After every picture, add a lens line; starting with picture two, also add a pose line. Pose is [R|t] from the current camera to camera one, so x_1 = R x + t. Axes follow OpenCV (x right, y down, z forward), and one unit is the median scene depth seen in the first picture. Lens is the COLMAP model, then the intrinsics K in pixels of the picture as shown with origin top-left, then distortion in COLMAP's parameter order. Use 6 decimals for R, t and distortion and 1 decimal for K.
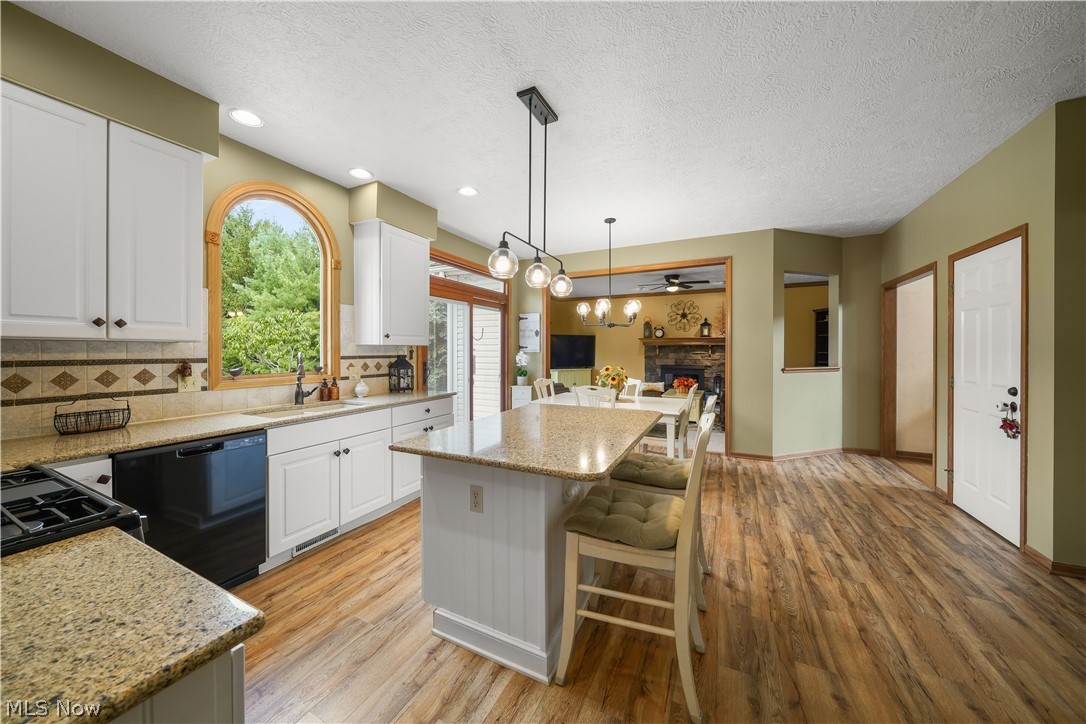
lens RADIAL K [[372.0, 0, 533.0], [0, 372.0, 347.8], [0, 0, 1]] dist [-0.001715, -0.000074]
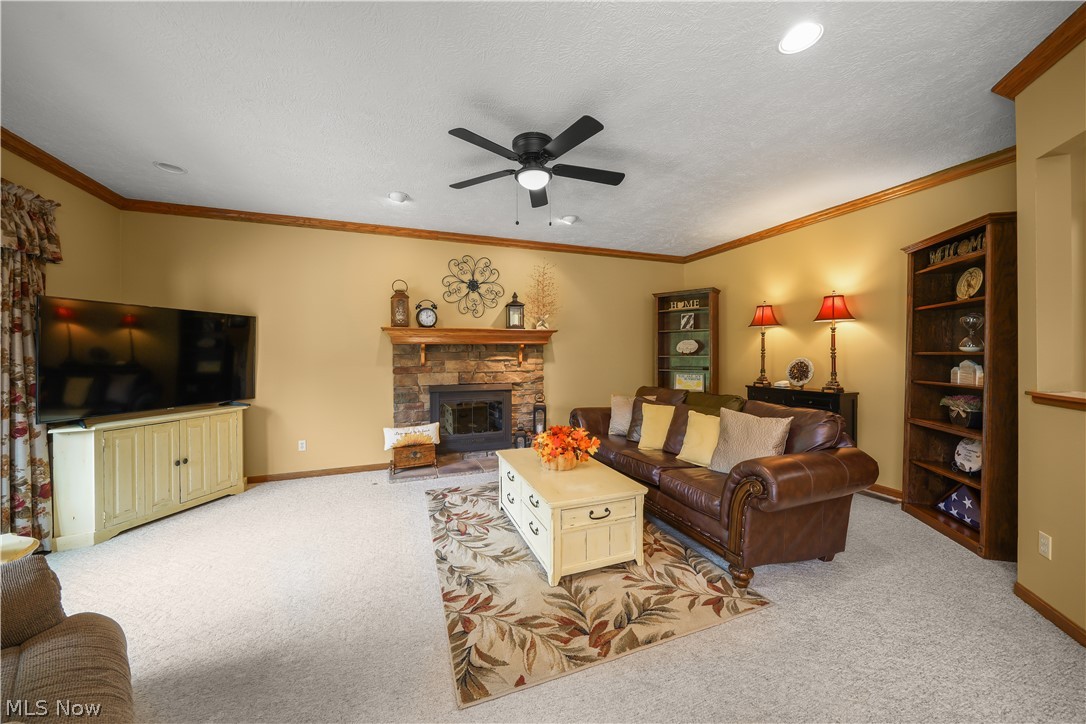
lens RADIAL K [[380.4, 0, 536.5], [0, 380.4, 360.6], [0, 0, 1]] dist [-0.001117, -0.000069]
pose [[0.674126, -0.017626, 0.738406, 0.207935], [0.001361, 0.999743, 0.022621, 0.009529], [-0.738615, -0.014245, 0.673977, 1.492912]]
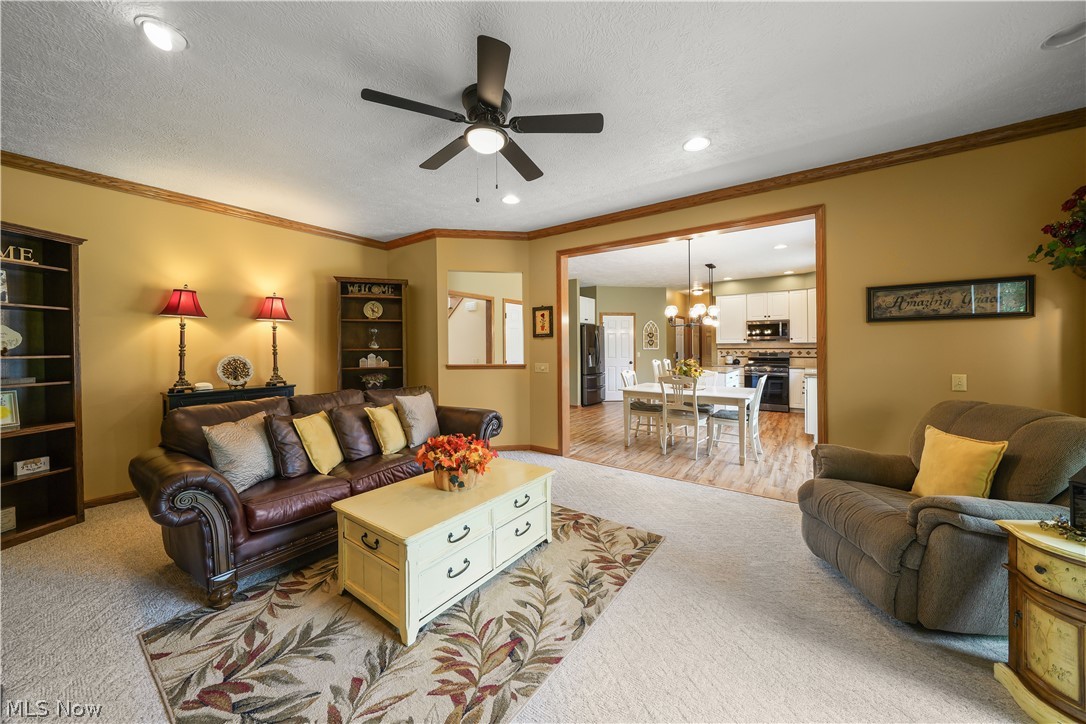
lens RADIAL K [[383.8, 0, 533.6], [0, 383.8, 351.2], [0, 0, 1]] dist [-0.002228, 0.000028]
pose [[-0.988134, 0.003331, 0.153560, 0.571004], [0.004277, 0.999974, 0.005829, 0.014228], [-0.153536, 0.006417, -0.988122, 2.569605]]
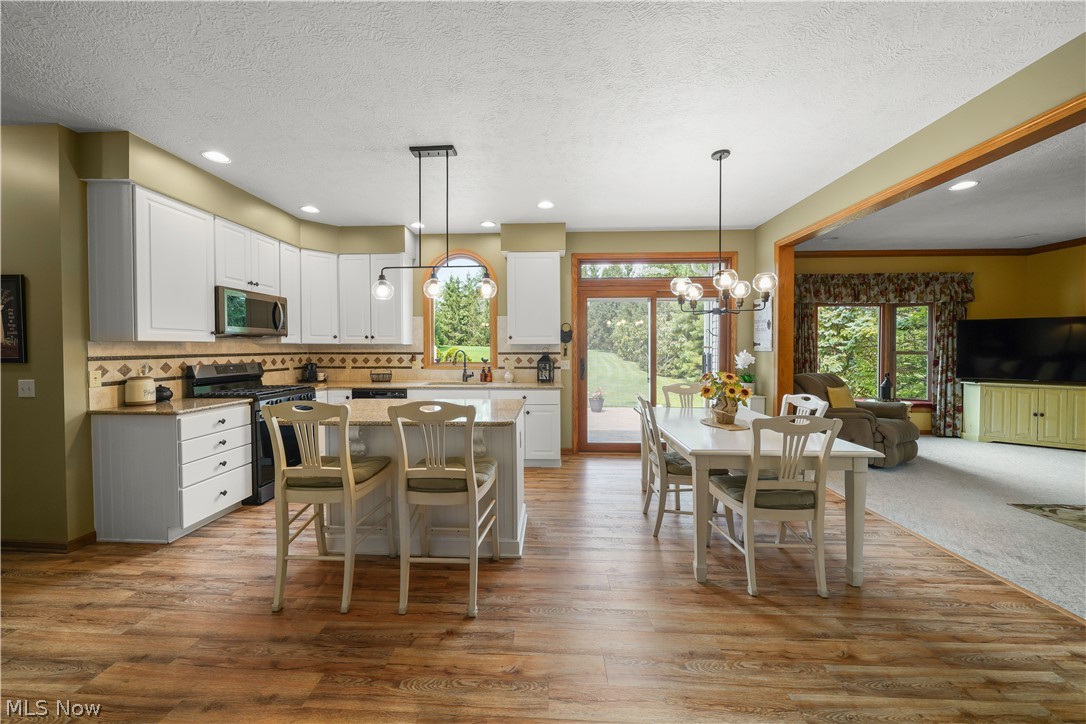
lens RADIAL K [[380.0, 0, 539.1], [0, 380.0, 346.1], [0, 0, 1]] dist [-0.002199, -0.000043]
pose [[0.421331, -0.003588, -0.906900, 0.776766], [0.006620, 0.999978, -0.000881, 0.000791], [0.906883, -0.005632, 0.421345, 0.464417]]
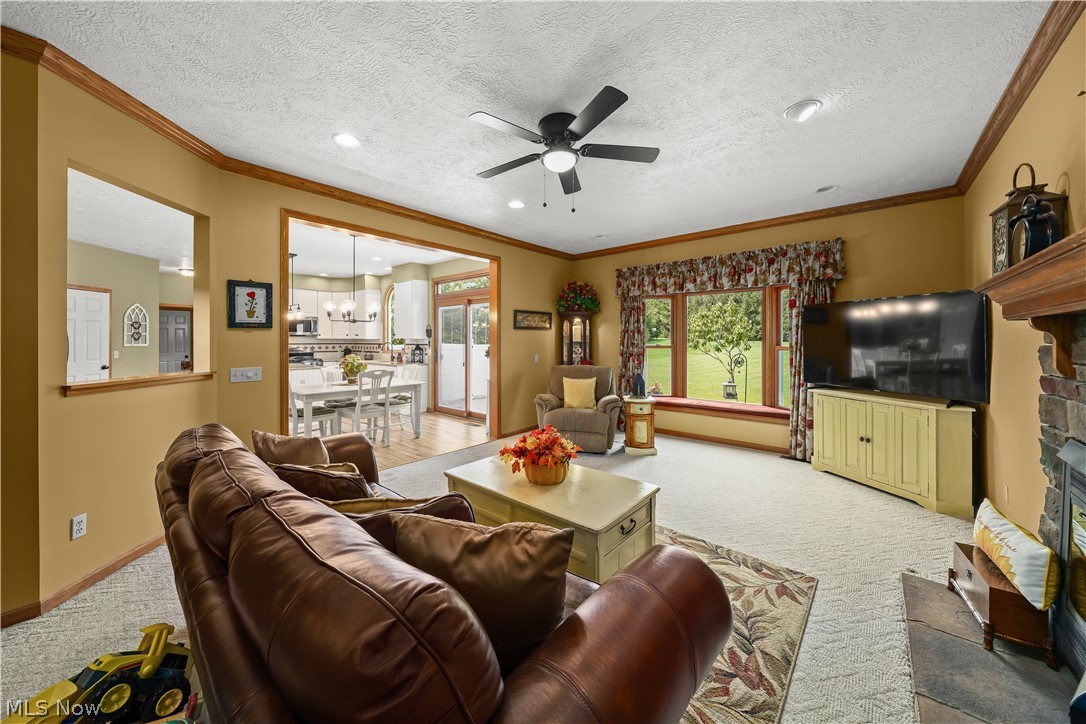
lens RADIAL K [[380.0, 0, 539.1], [0, 380.0, 346.1], [0, 0, 1]] dist [-0.002199, -0.000043]
pose [[-0.239101, 0.015142, -0.970877, 1.408990], [0.005617, 0.999883, 0.014211, 0.006855], [0.970979, -0.002055, -0.239158, 2.107301]]
